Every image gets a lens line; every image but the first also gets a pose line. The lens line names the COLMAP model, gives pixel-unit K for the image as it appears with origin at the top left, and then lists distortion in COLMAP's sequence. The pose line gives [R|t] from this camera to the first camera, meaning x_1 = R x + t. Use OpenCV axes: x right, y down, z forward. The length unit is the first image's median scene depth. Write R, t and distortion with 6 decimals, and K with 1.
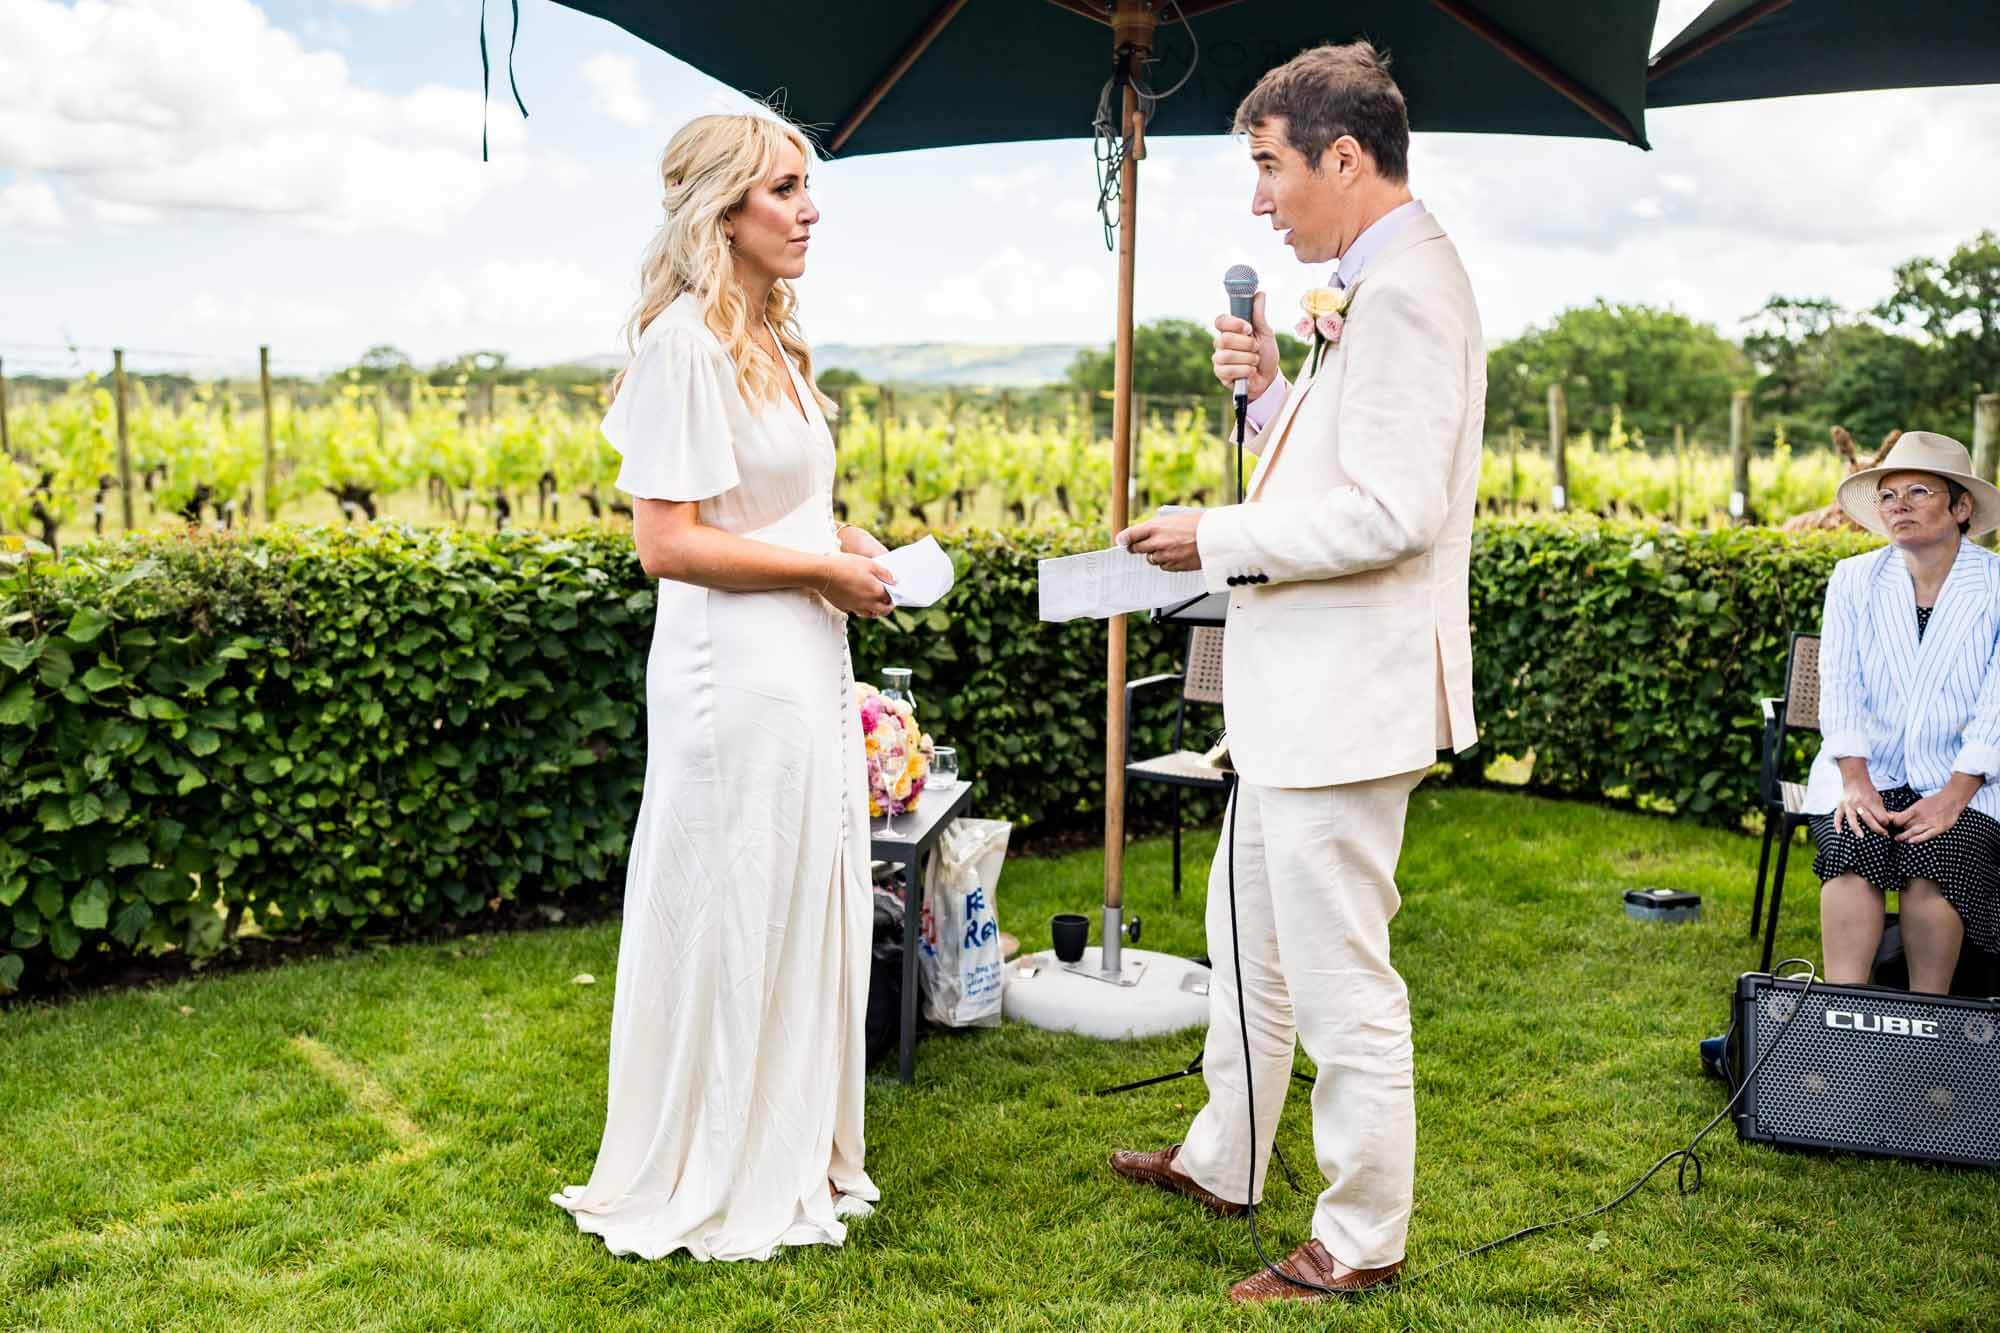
lens RADIAL K [[1870.5, 0, 1063.7], [0, 1870.5, 638.9], [0, 0, 1]] dist [-0.011491, 0.083081]
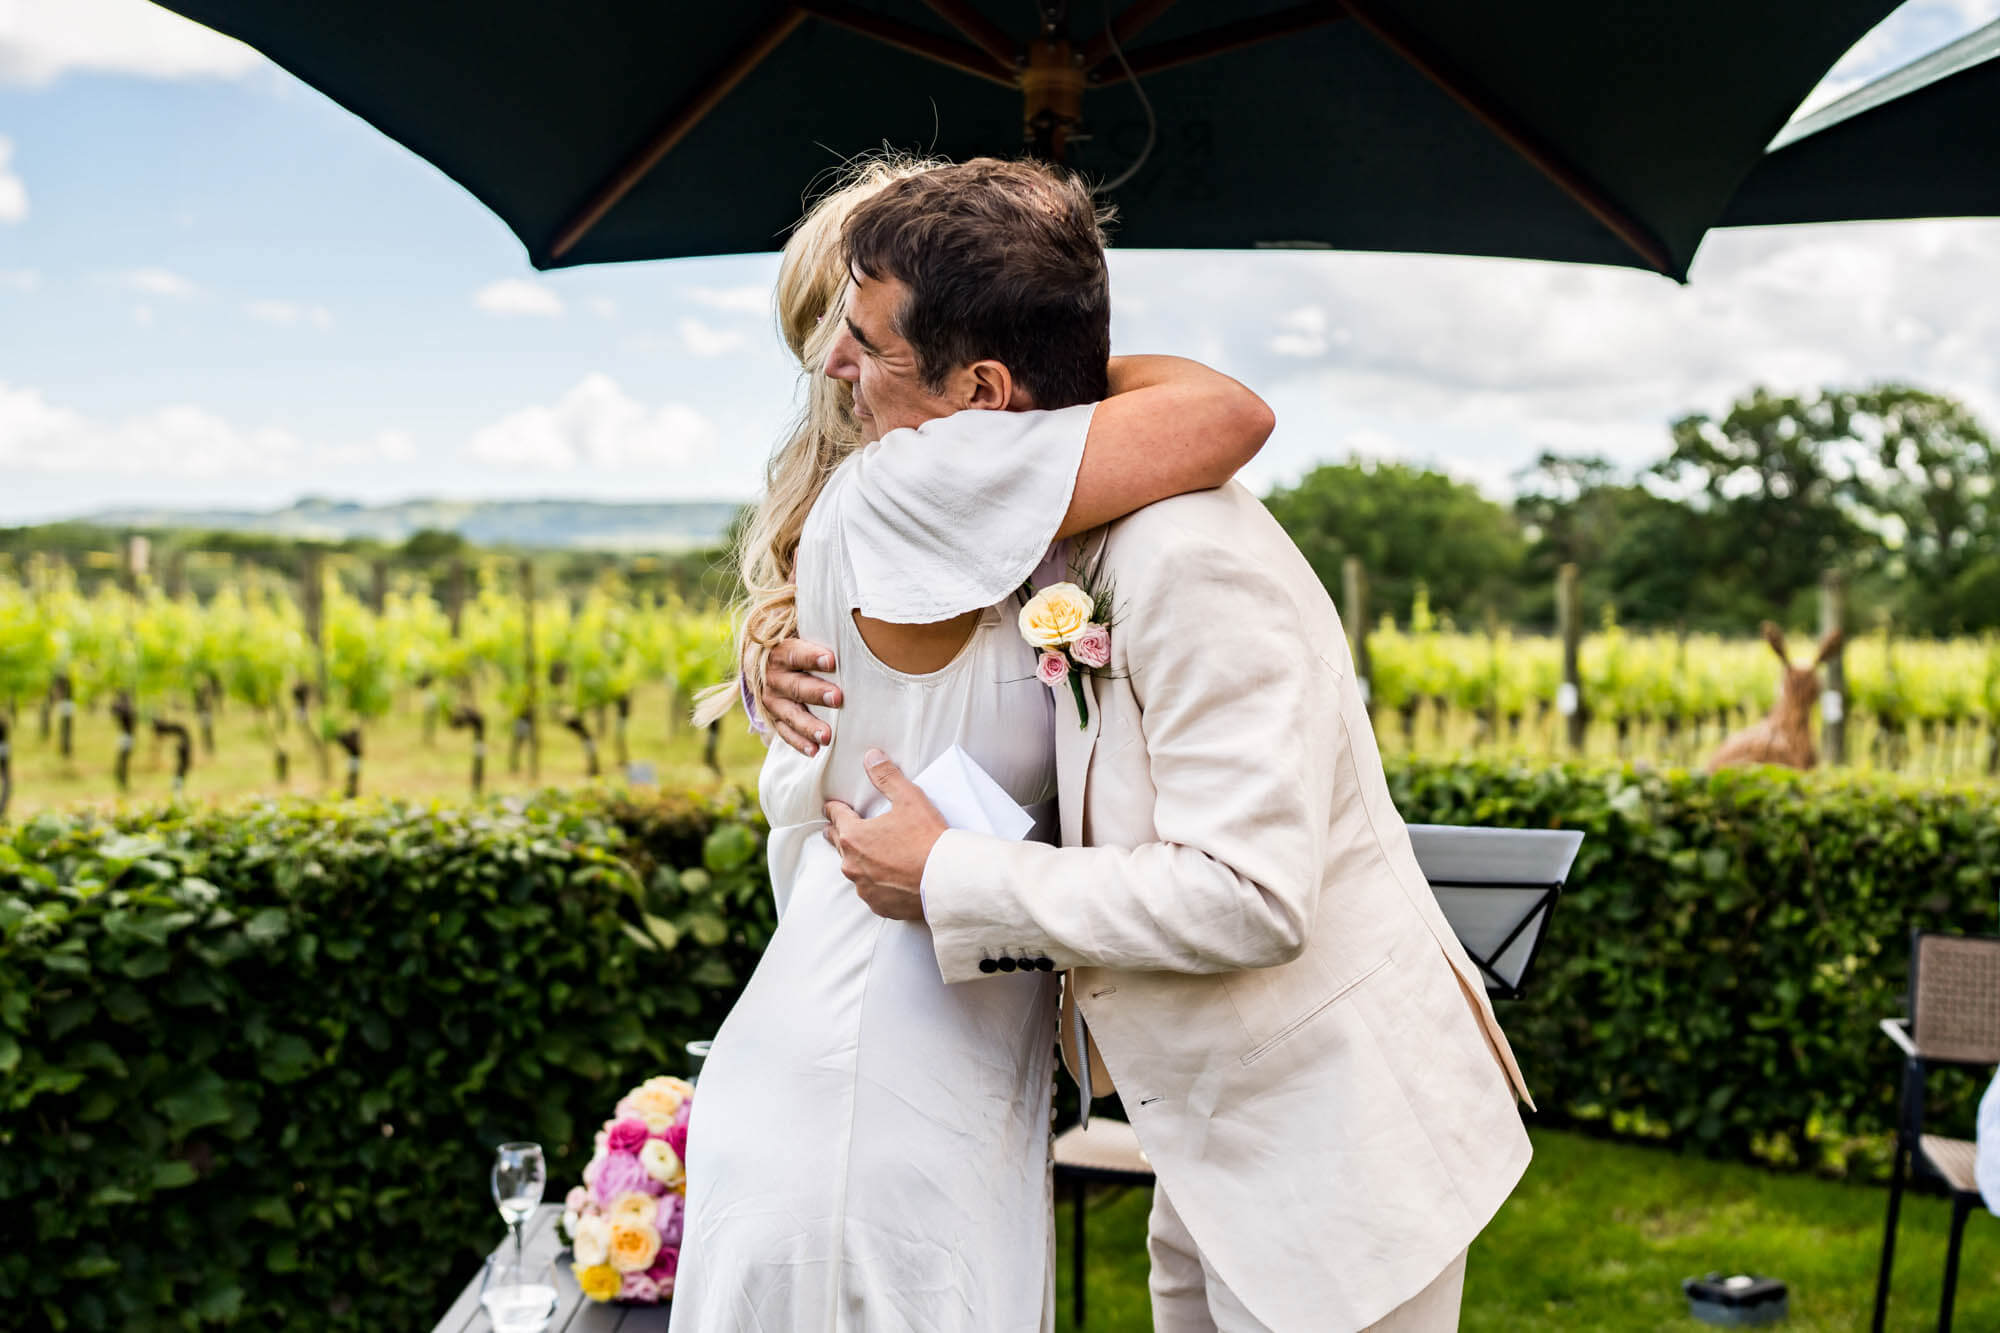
lens RADIAL K [[2105.9, 0, 1046.5], [0, 2105.9, 671.5], [0, 0, 1]] dist [-0.032829, 0.150395]
pose [[0.982224, -0.010450, 0.187421, -0.085017], [0.023206, 0.997550, -0.065999, -0.047890], [-0.186272, 0.069175, 0.980060, 0.196377]]
